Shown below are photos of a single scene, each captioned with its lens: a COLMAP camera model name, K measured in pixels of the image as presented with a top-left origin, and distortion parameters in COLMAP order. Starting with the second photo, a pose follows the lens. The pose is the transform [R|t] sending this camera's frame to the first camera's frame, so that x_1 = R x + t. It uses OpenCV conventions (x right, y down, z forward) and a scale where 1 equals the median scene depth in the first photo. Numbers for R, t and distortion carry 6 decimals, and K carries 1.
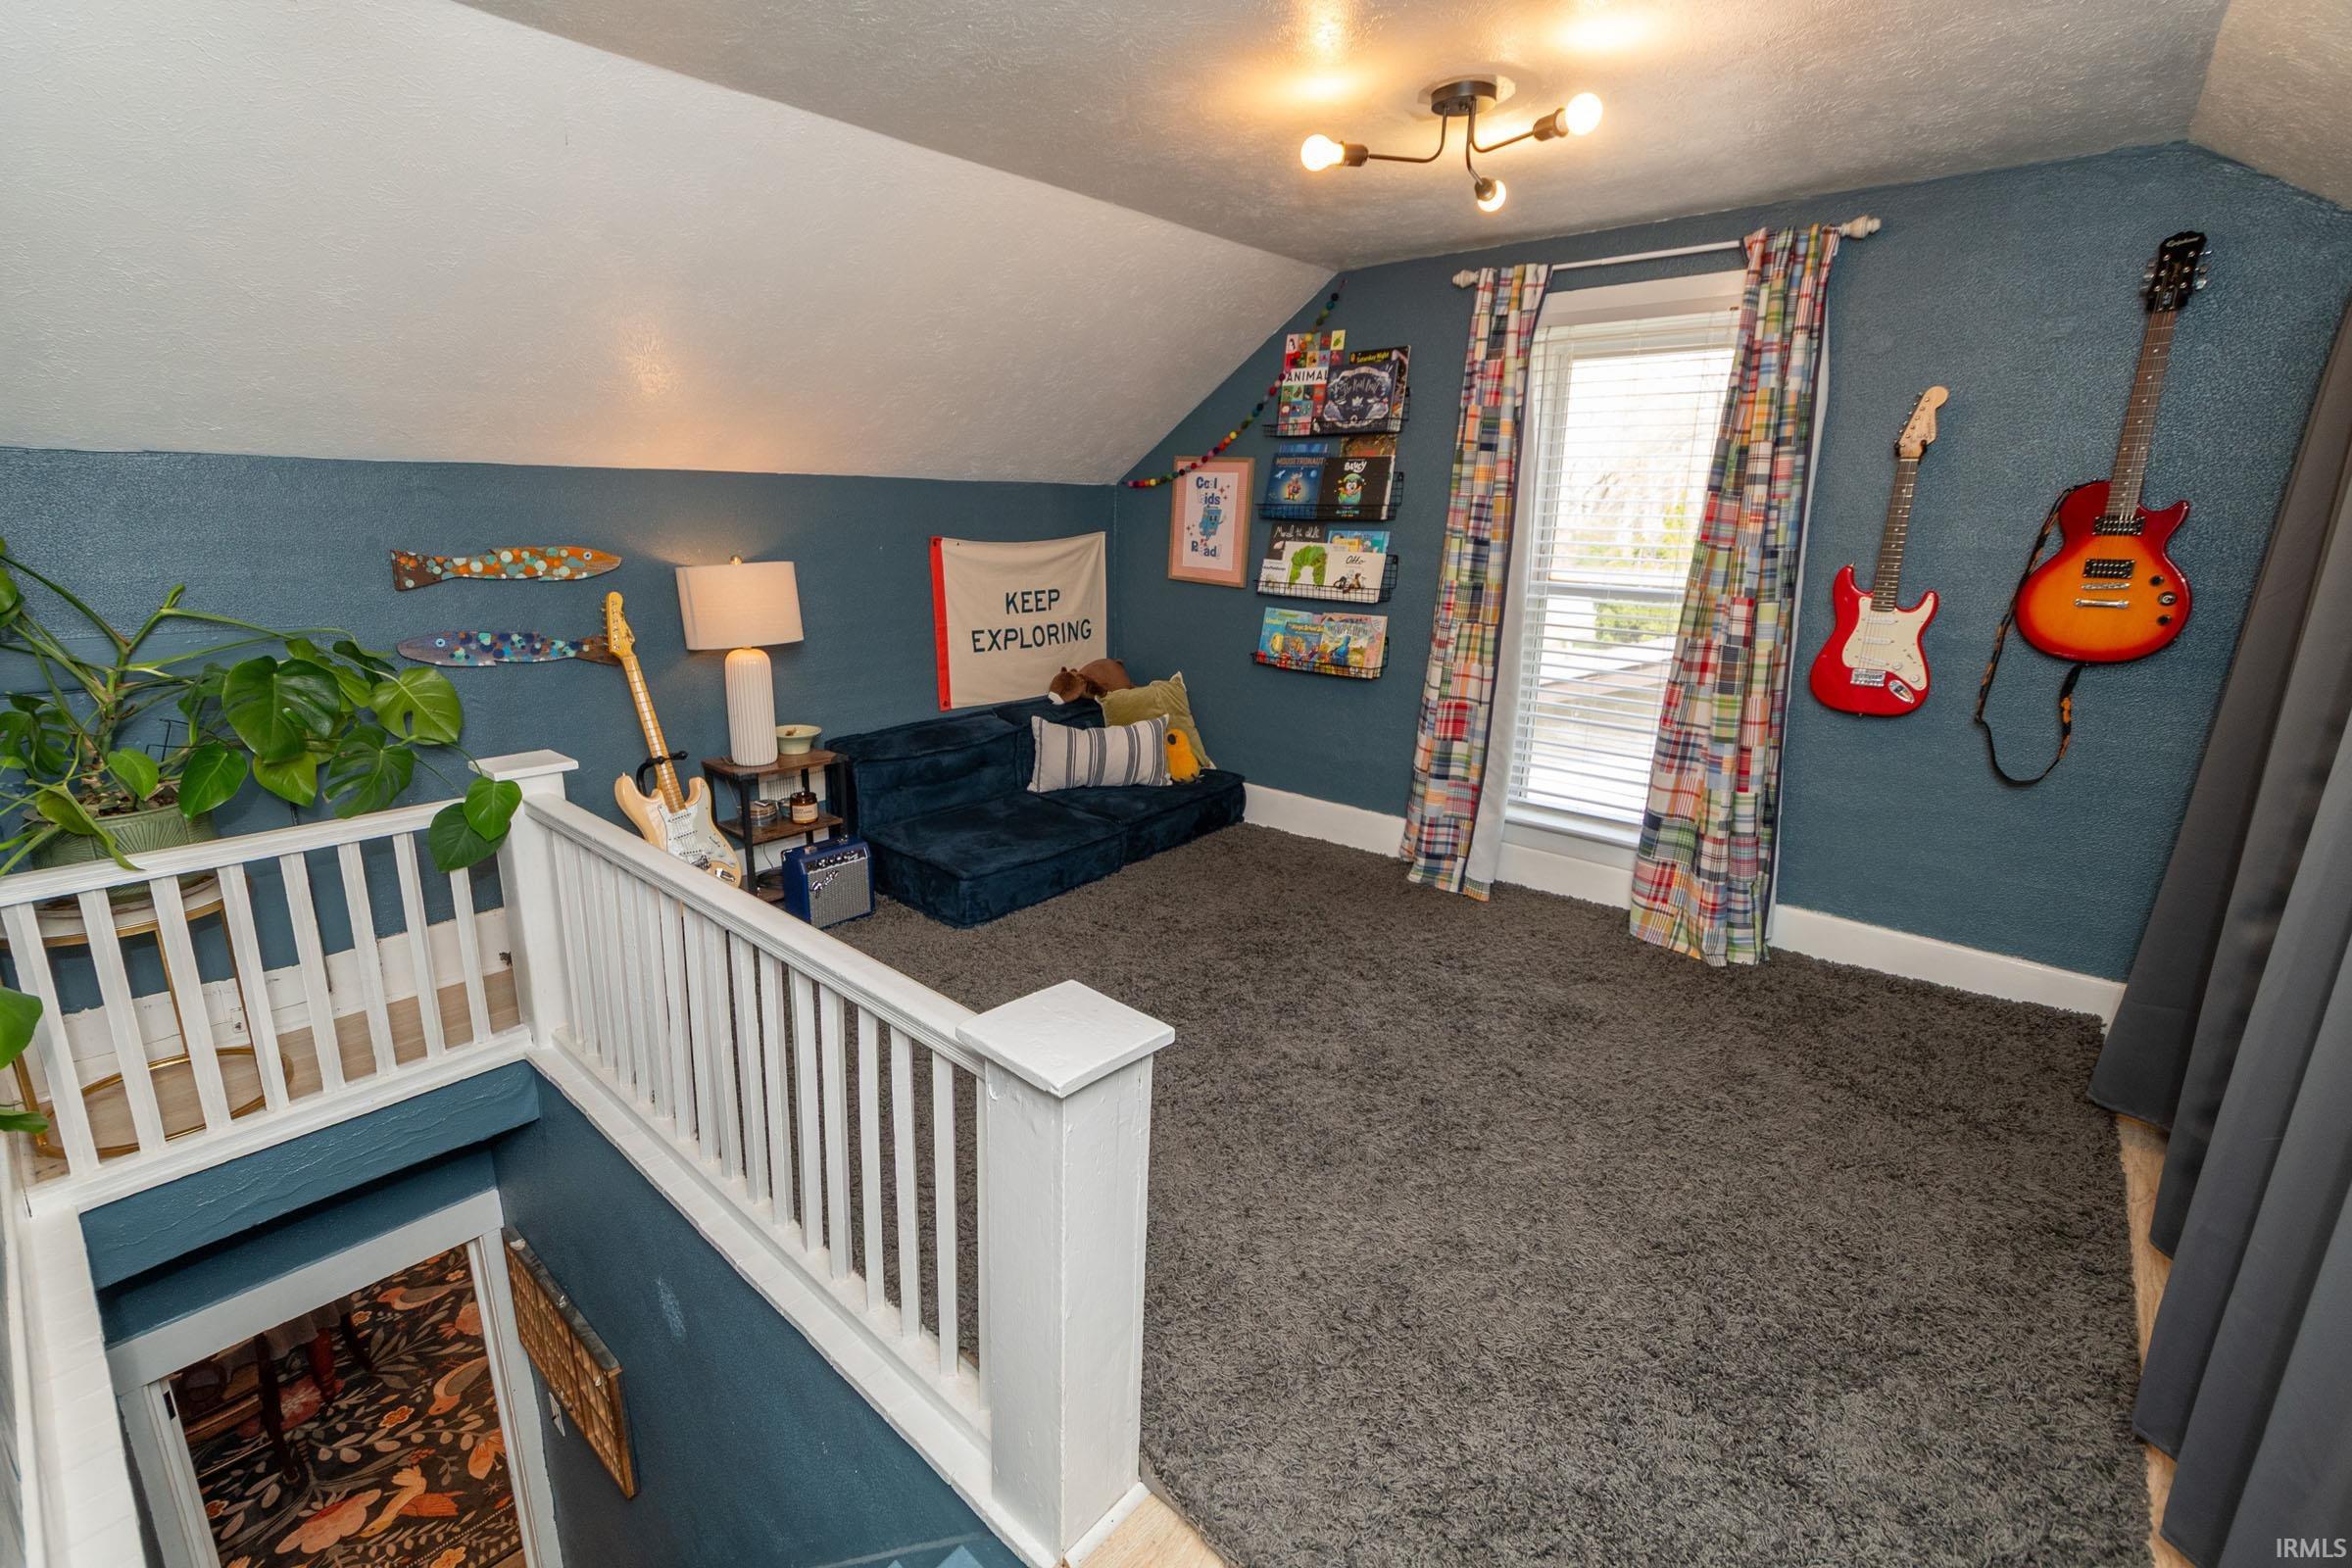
lens RADIAL K [[1042.1, 0, 1155.3], [0, 1042.1, 776.0], [0, 0, 1]] dist [-0.004896, 0.002118]
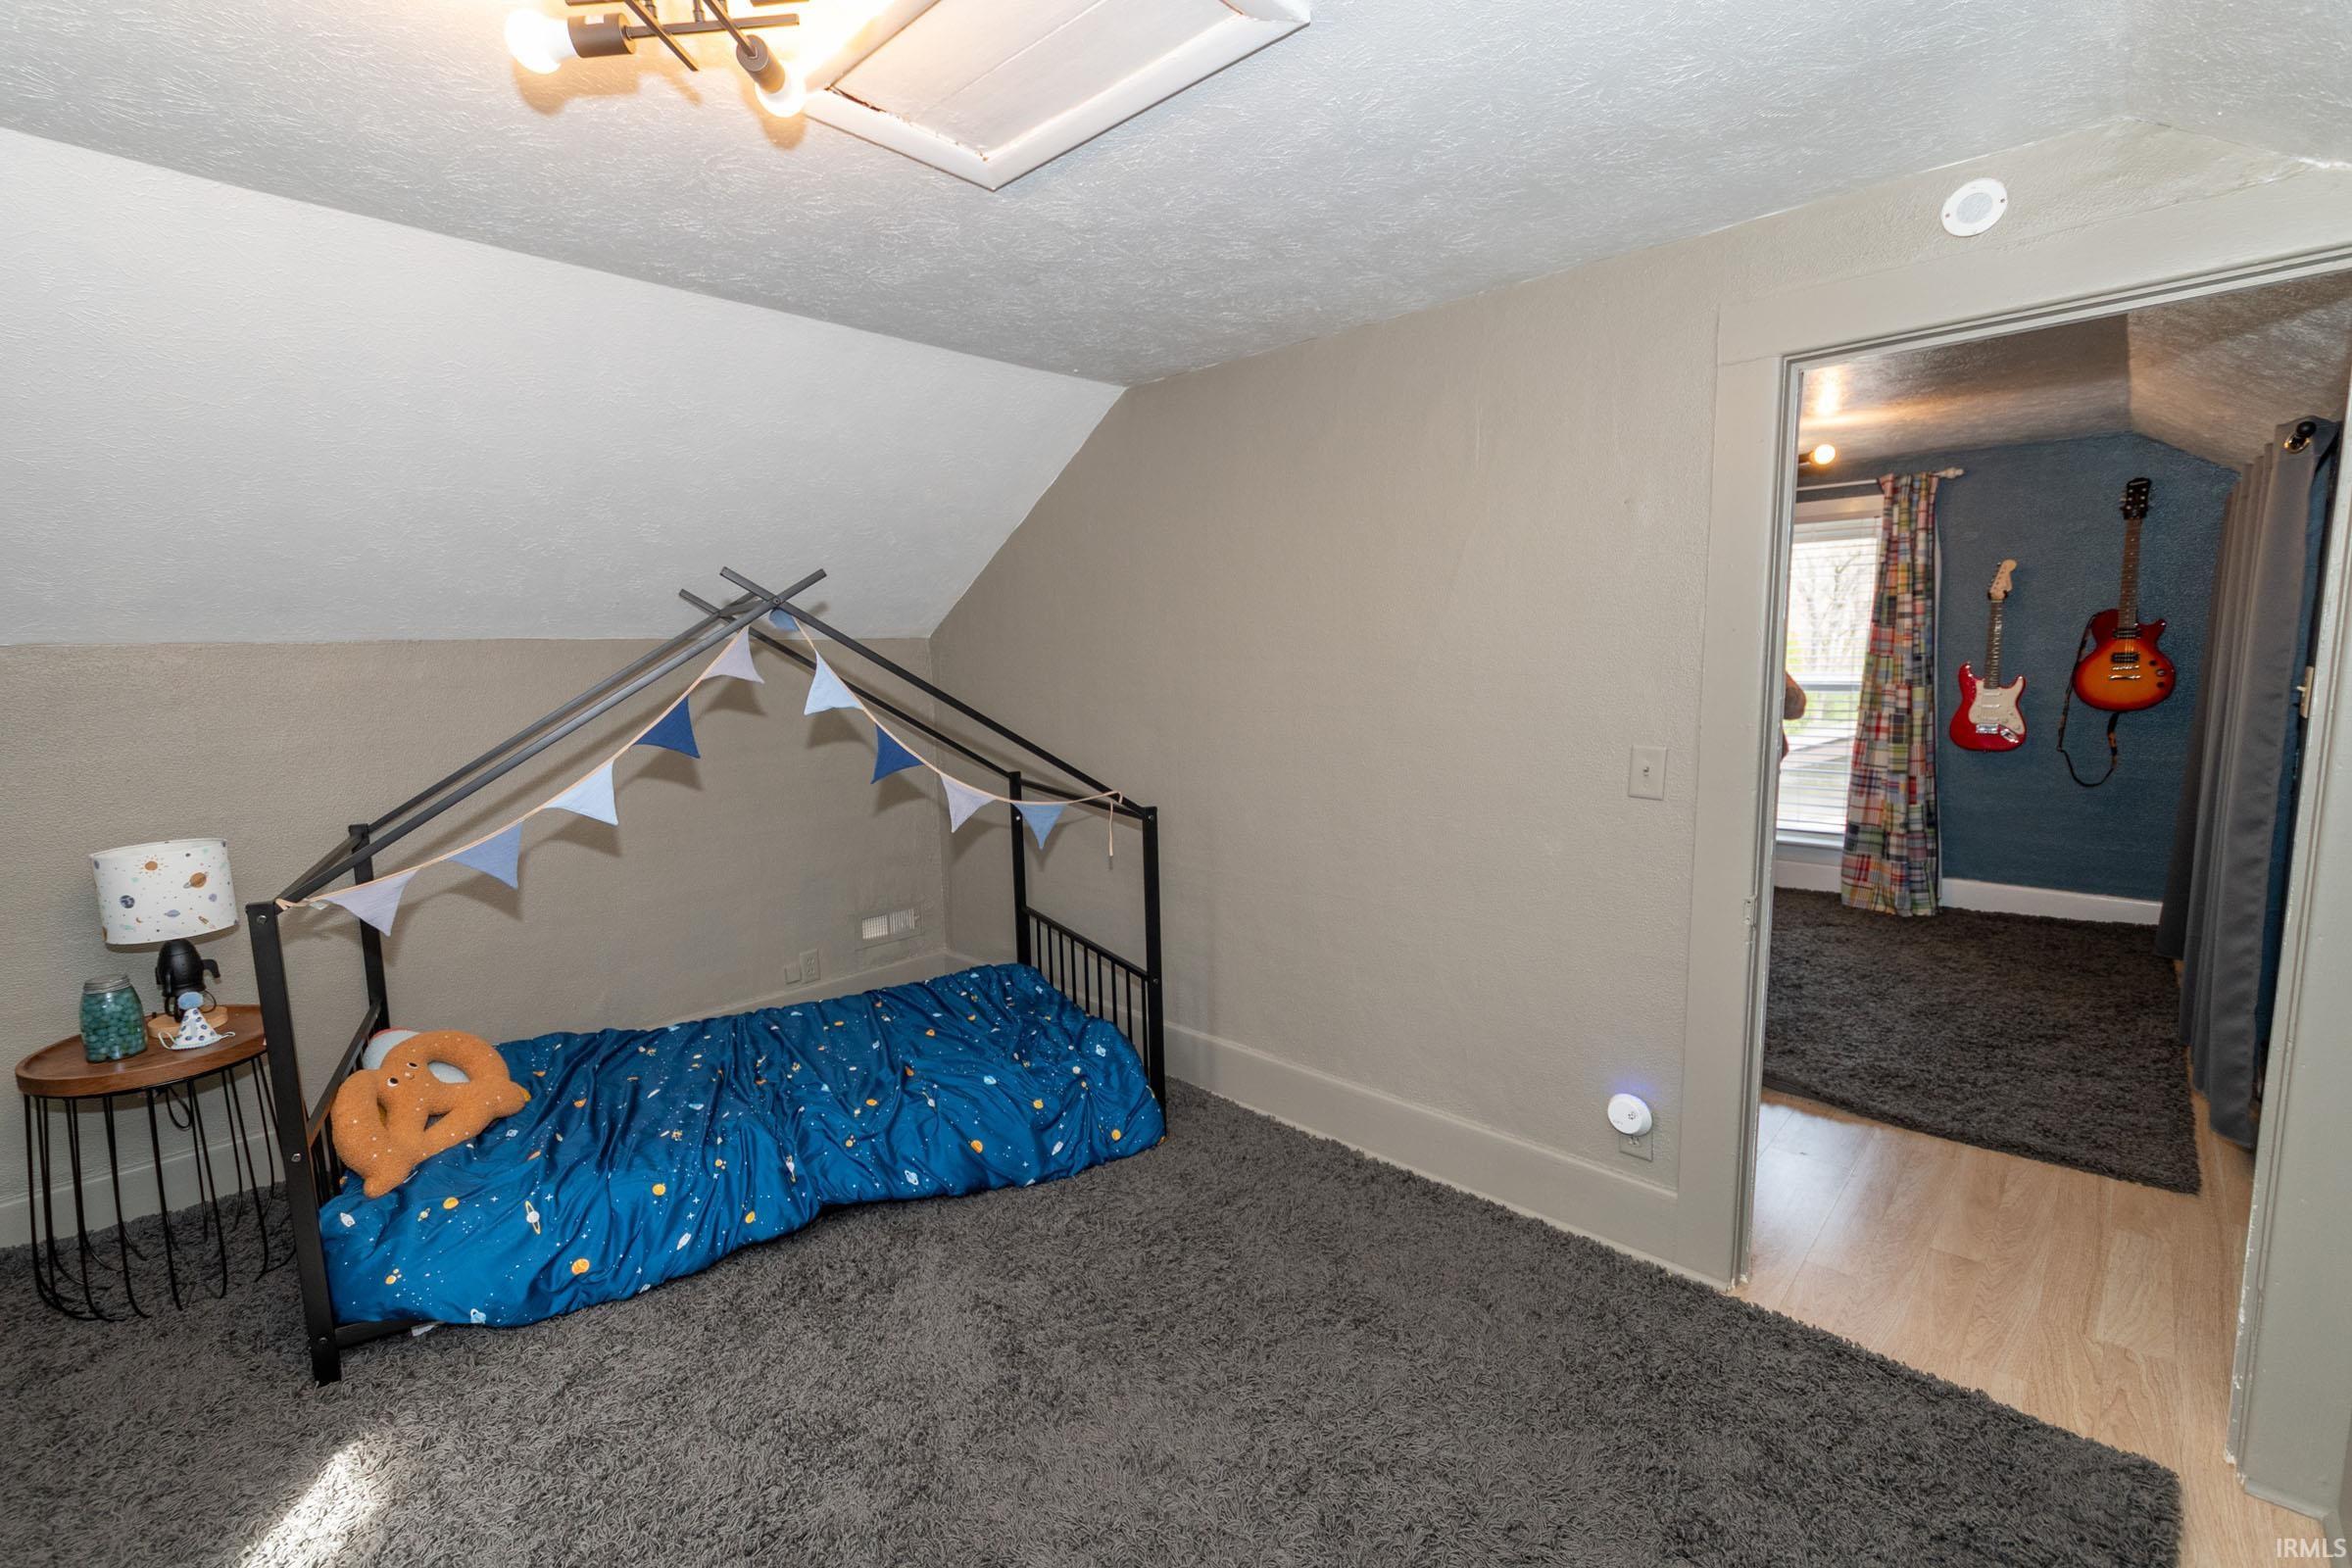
lens RADIAL K [[1042.1, 0, 1156.3], [0, 1042.1, 784.3], [0, 0, 1]] dist [-0.004896, 0.002118]
pose [[0.998290, -0.029588, -0.050420, -0.524289], [0.022916, 0.991493, -0.128127, 0.165431], [0.053782, 0.126752, 0.990475, -0.661634]]
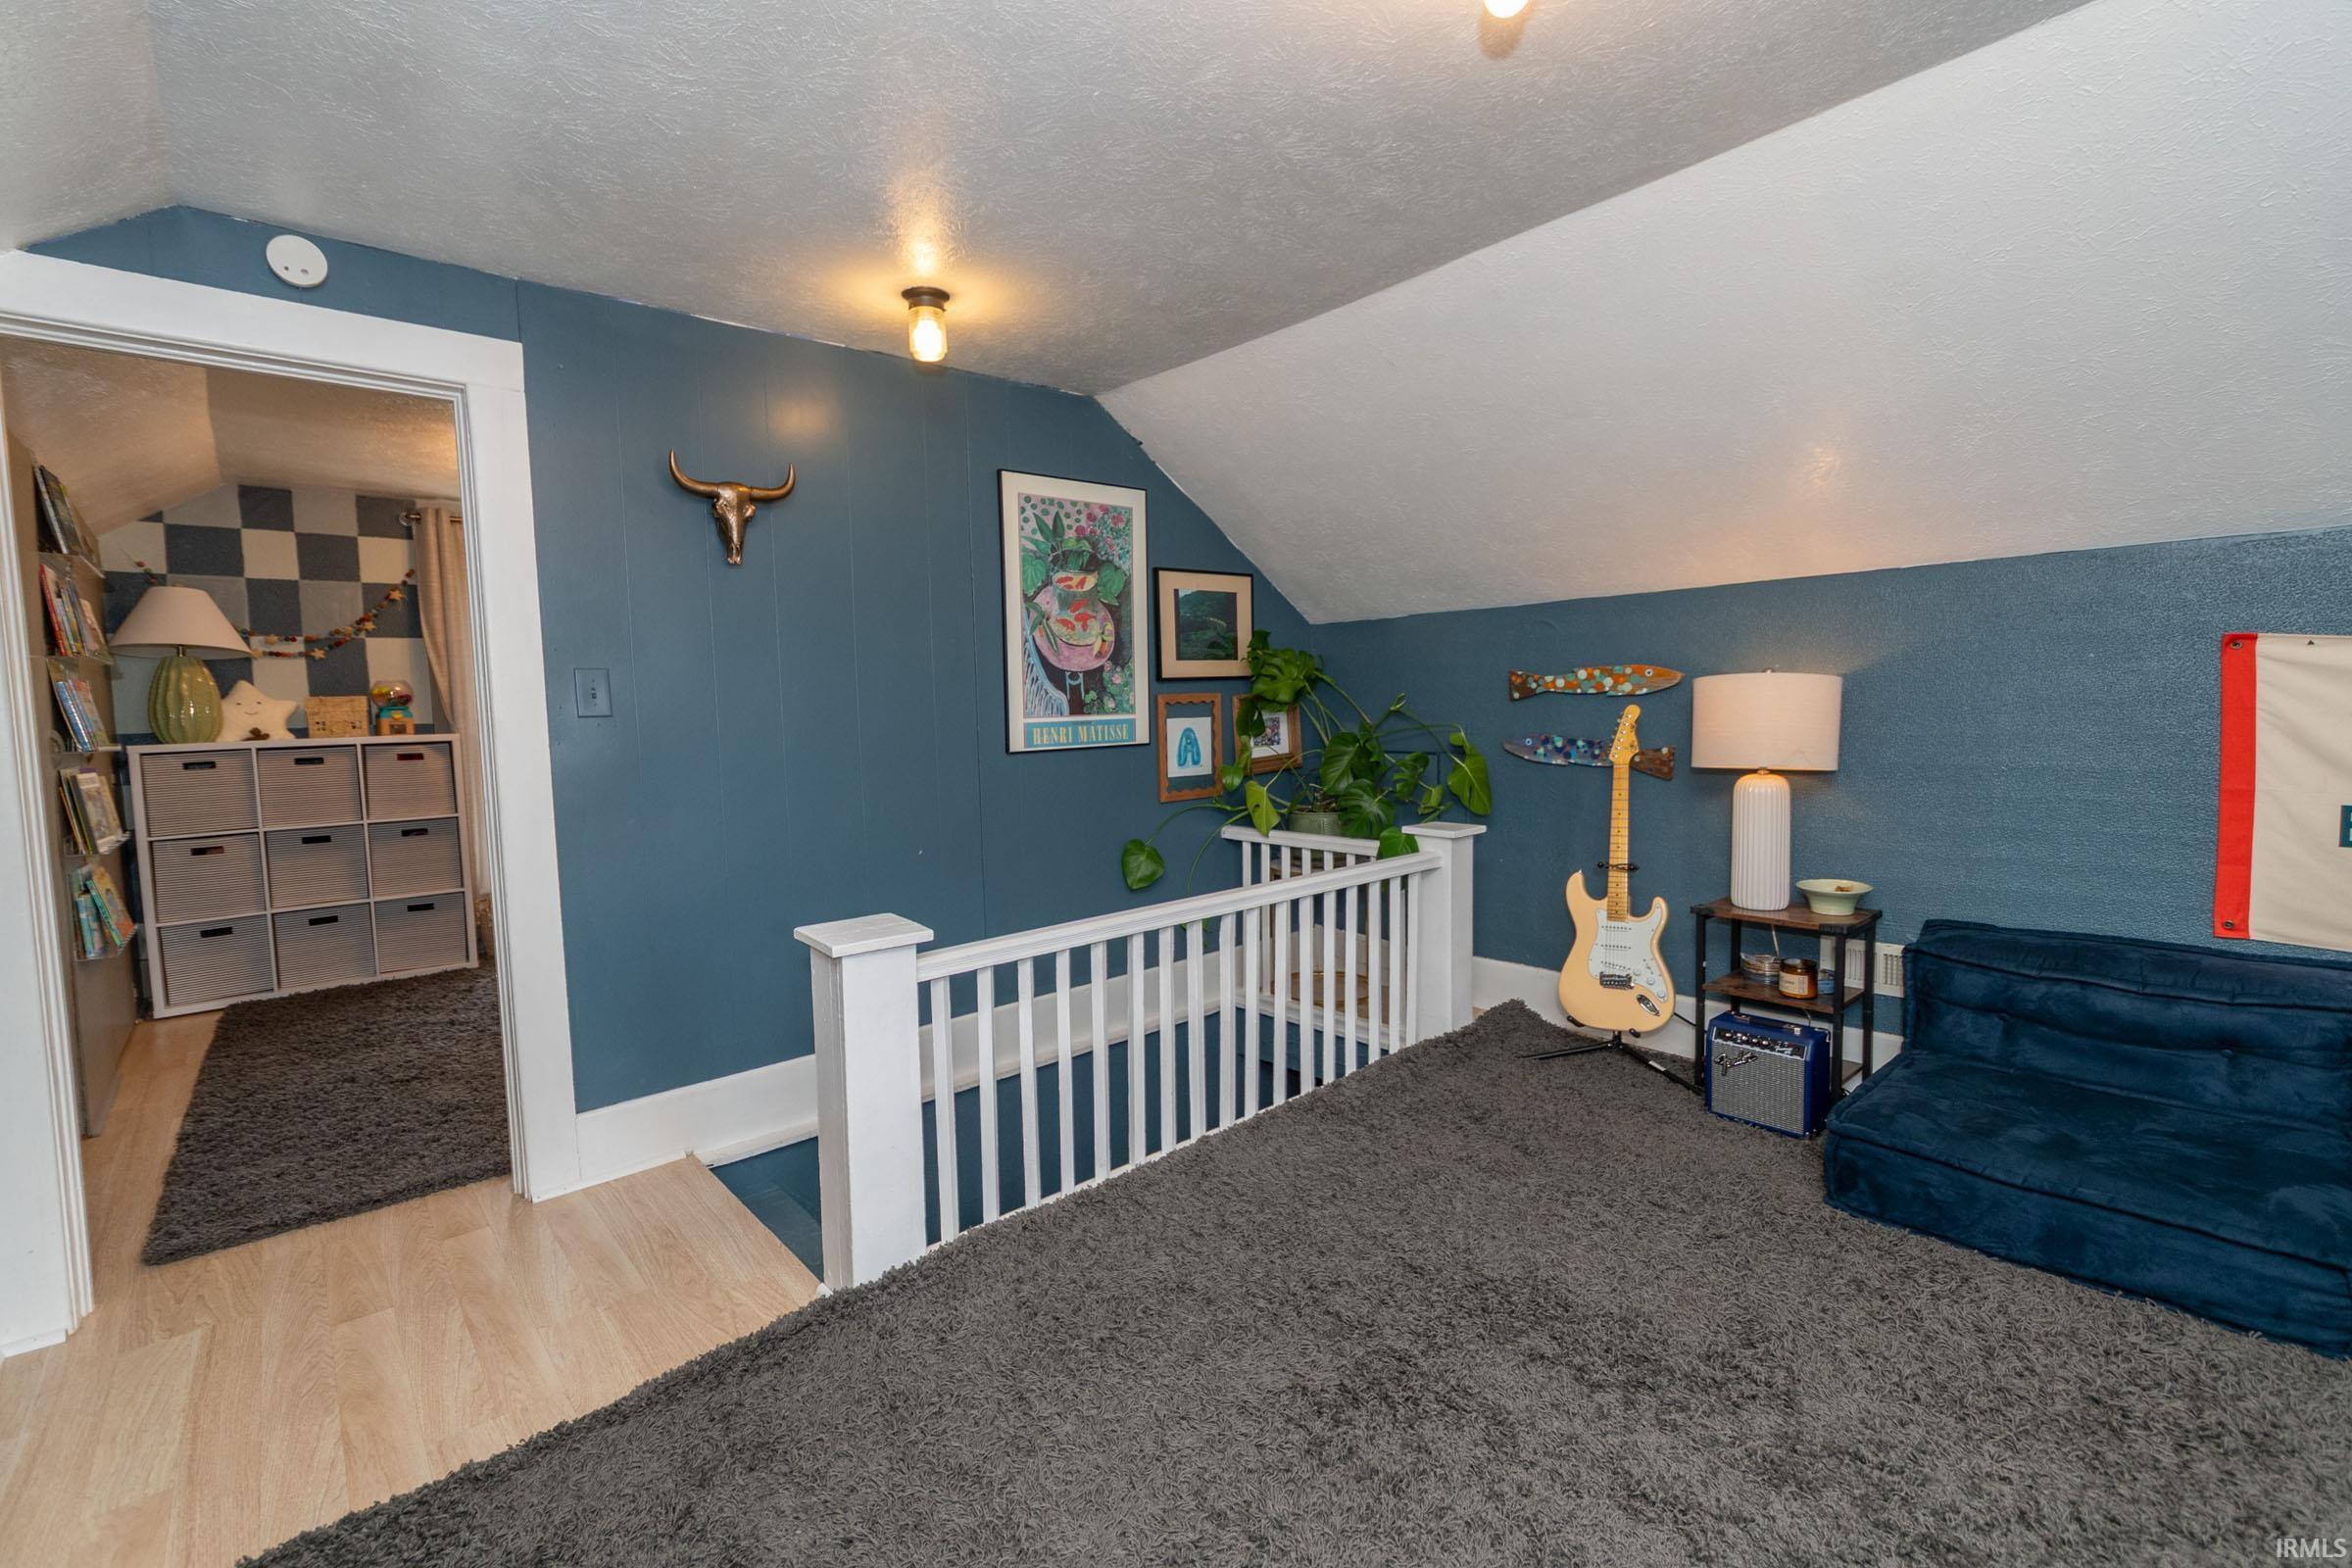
lens RADIAL K [[1042.1, 0, 1172.9], [0, 1042.1, 779.6], [0, 0, 1]] dist [-0.004896, 0.002118]
pose [[-0.133696, 0.061355, -0.989121, 0.576035], [-0.225721, 0.969963, 0.090677, -0.093032], [0.964974, 0.235388, -0.115831, 0.681500]]
